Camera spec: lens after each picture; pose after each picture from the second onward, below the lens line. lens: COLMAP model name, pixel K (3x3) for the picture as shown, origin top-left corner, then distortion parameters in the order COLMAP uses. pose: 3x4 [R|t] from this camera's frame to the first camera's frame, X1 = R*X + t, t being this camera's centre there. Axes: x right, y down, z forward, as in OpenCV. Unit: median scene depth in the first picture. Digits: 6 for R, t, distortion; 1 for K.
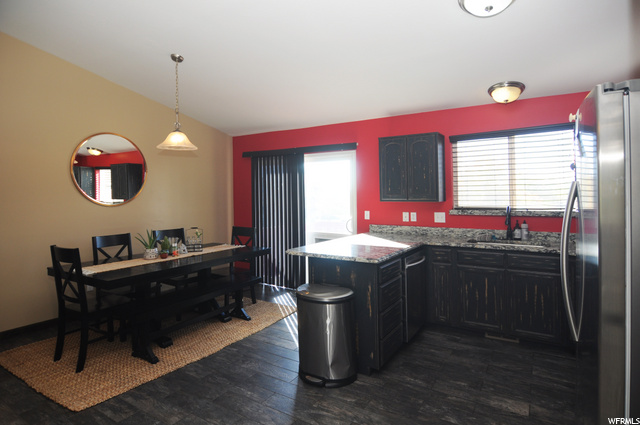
lens RADIAL K [[355.1, 0, 313.5], [0, 355.1, 195.2], [0, 0, 1]] dist [-0.017879, -0.000127]
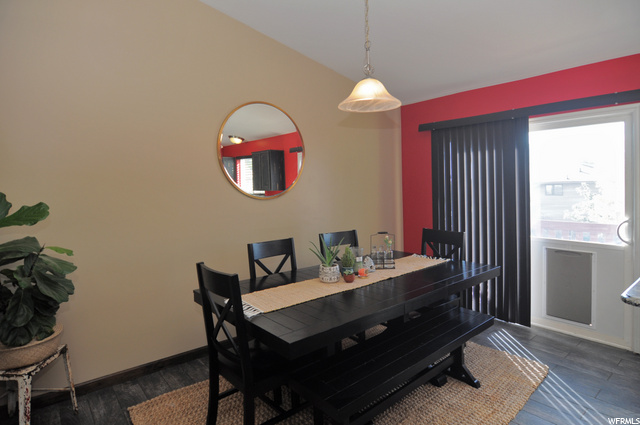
lens RADIAL K [[355.1, 0, 313.5], [0, 355.1, 195.2], [0, 0, 1]] dist [-0.017879, -0.000127]
pose [[0.947635, -0.003127, -0.319340, -0.254839], [0.011544, 0.999634, 0.024468, 0.005346], [0.319147, -0.026873, 0.947324, 0.344337]]
